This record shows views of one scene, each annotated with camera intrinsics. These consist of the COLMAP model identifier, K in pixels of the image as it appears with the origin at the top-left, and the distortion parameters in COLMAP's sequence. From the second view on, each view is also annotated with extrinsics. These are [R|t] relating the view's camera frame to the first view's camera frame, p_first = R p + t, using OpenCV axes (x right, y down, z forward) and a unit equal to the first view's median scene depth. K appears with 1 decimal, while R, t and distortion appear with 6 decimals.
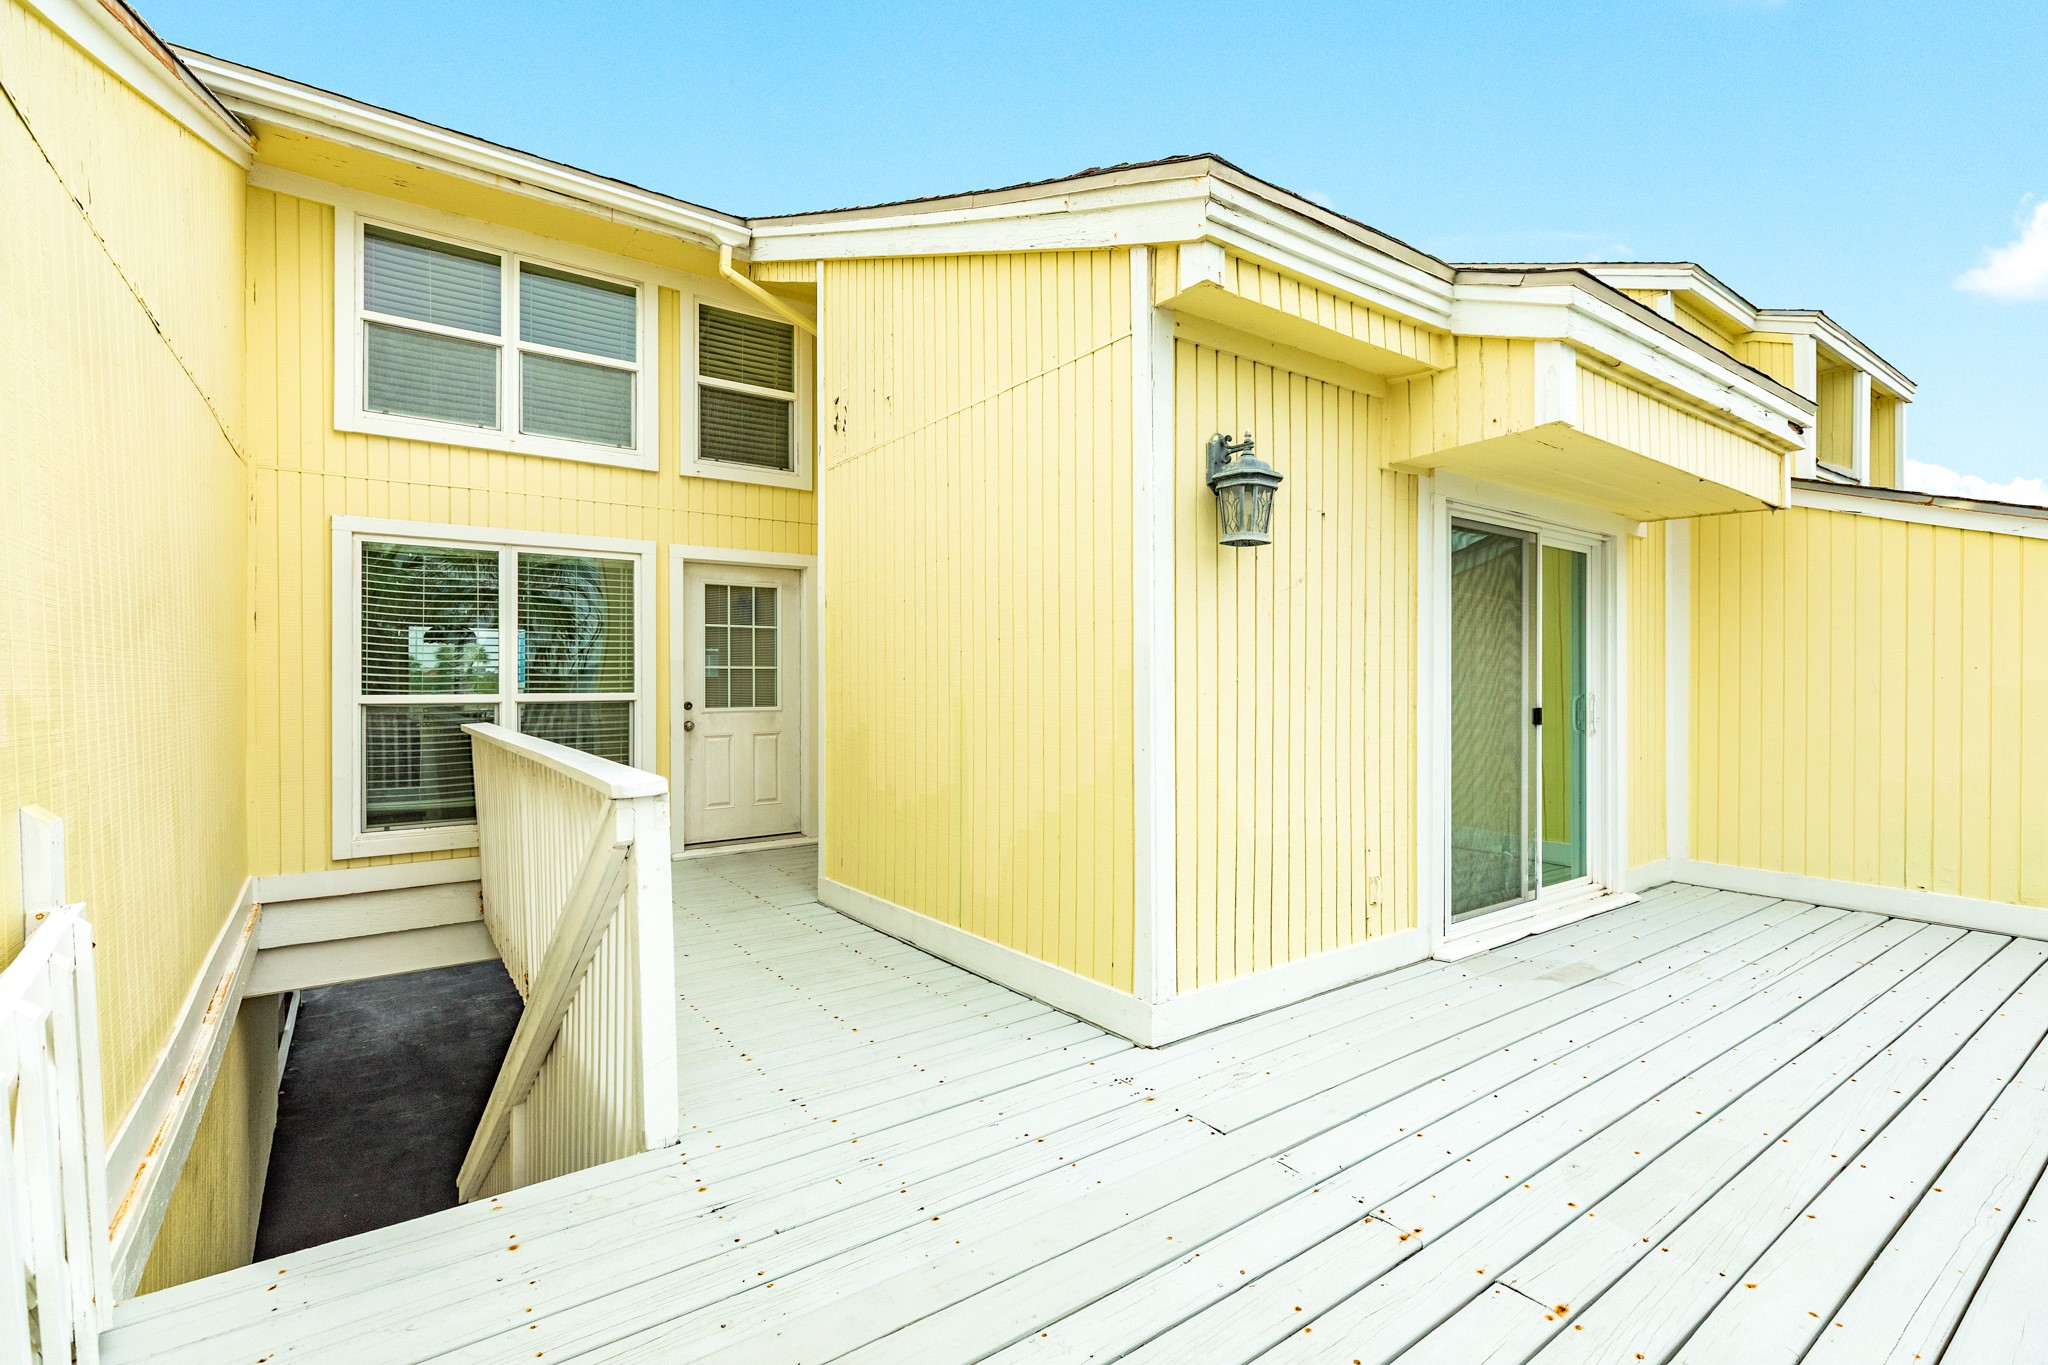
lens RADIAL K [[932.2, 0, 1024.0], [0, 932.2, 682.5], [0, 0, 1]] dist [0.000447, 0.000025]
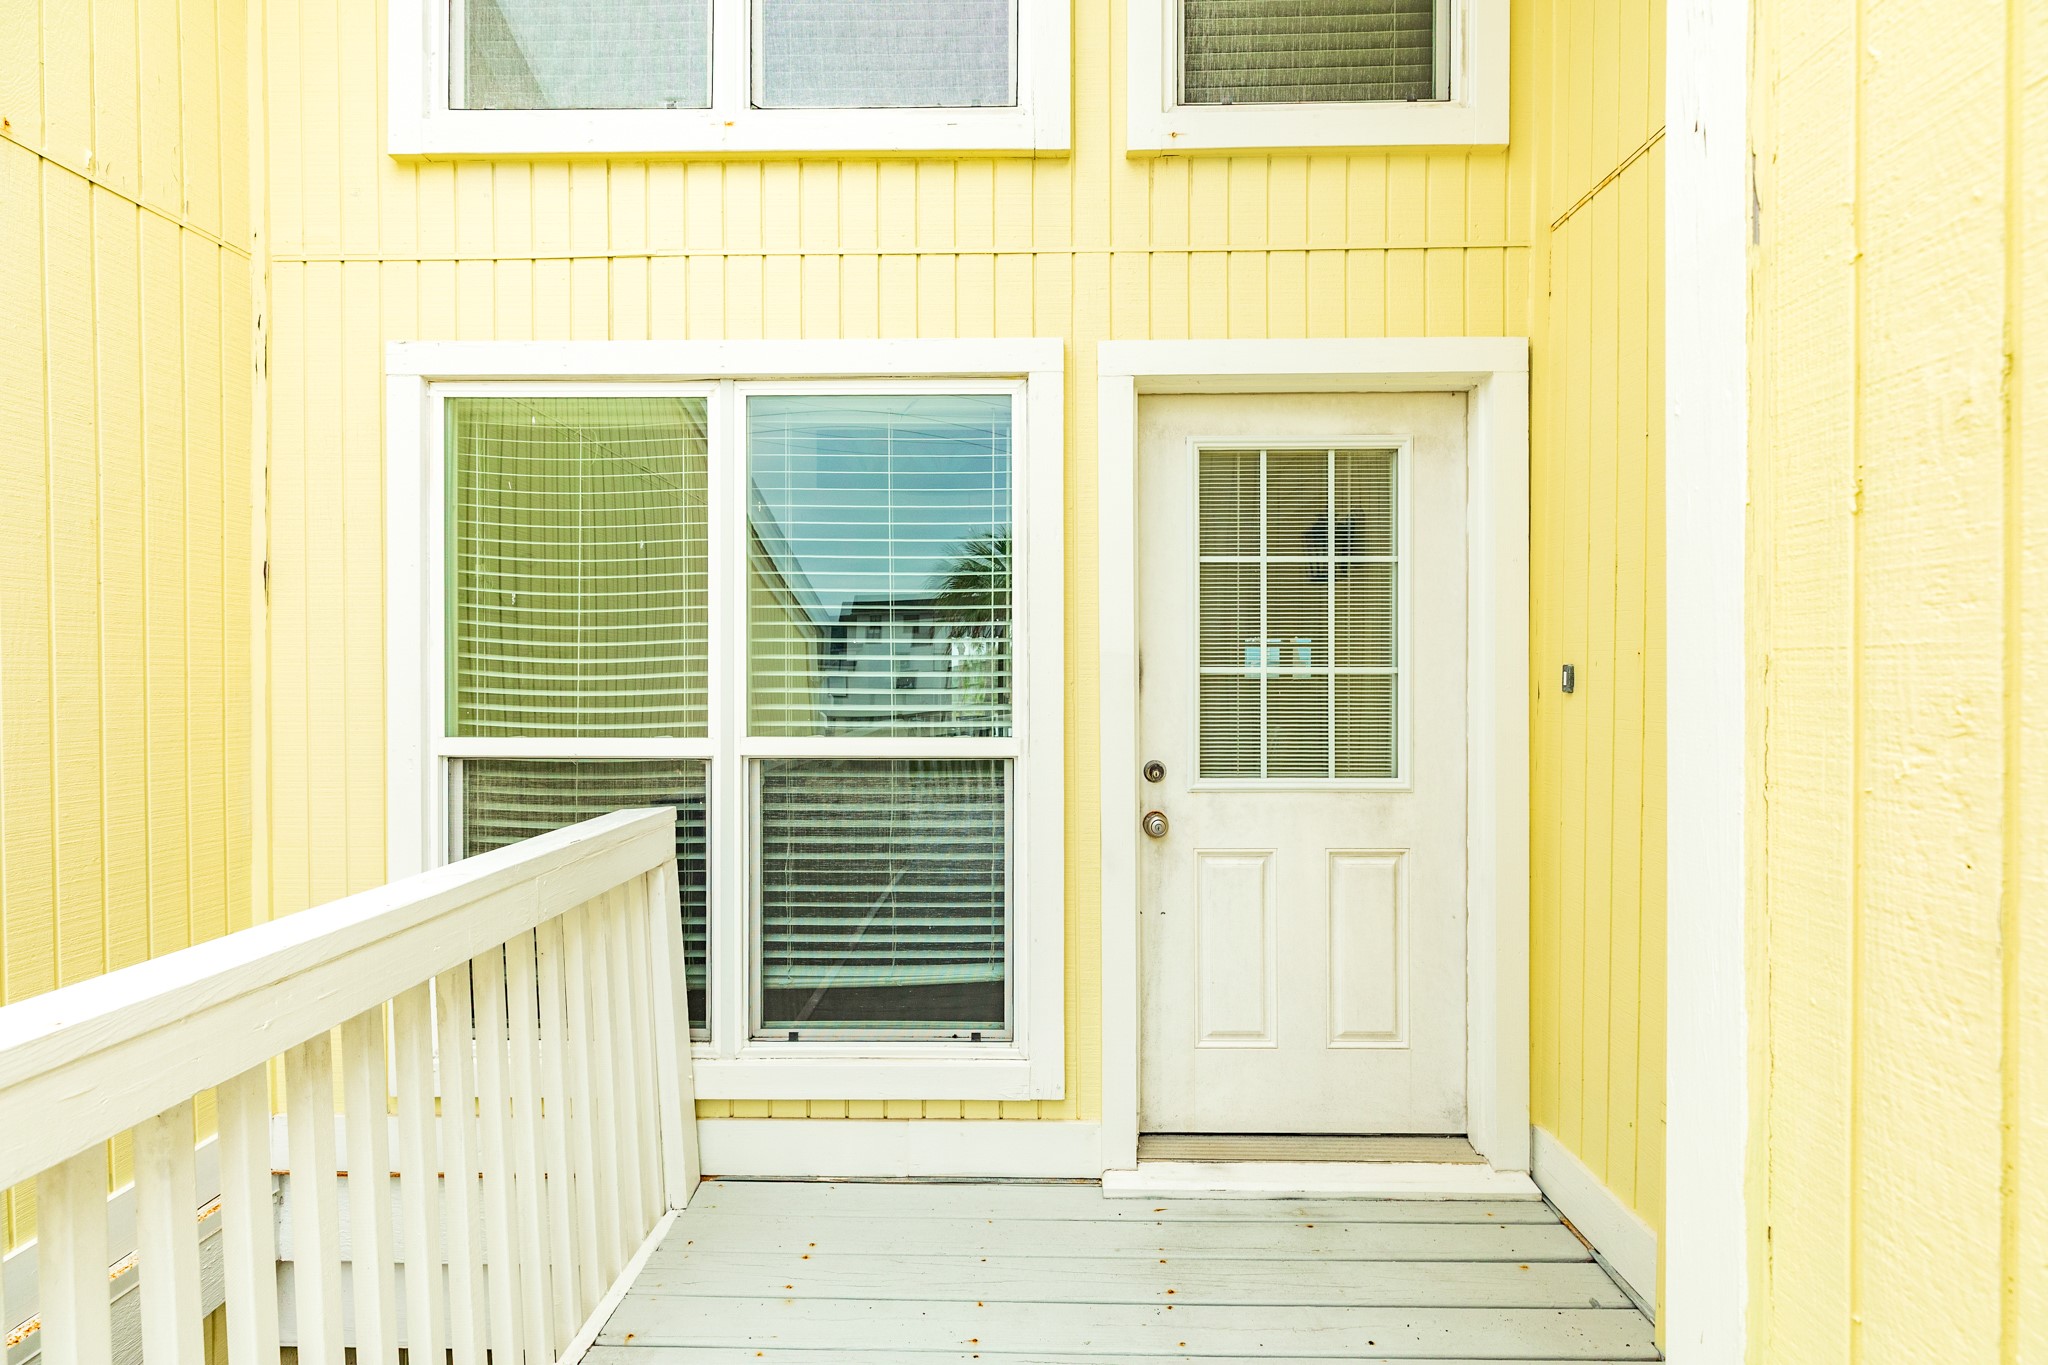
lens RADIAL K [[885.1, 0, 1024.0], [0, 885.1, 682.5], [0, 0, 1]] dist [0.001435, -0.000006]
pose [[0.799464, 0.002223, -0.600709, -0.189088], [-0.002157, 0.999997, 0.000830, -0.011808], [0.600710, 0.000632, 0.799467, 0.692335]]
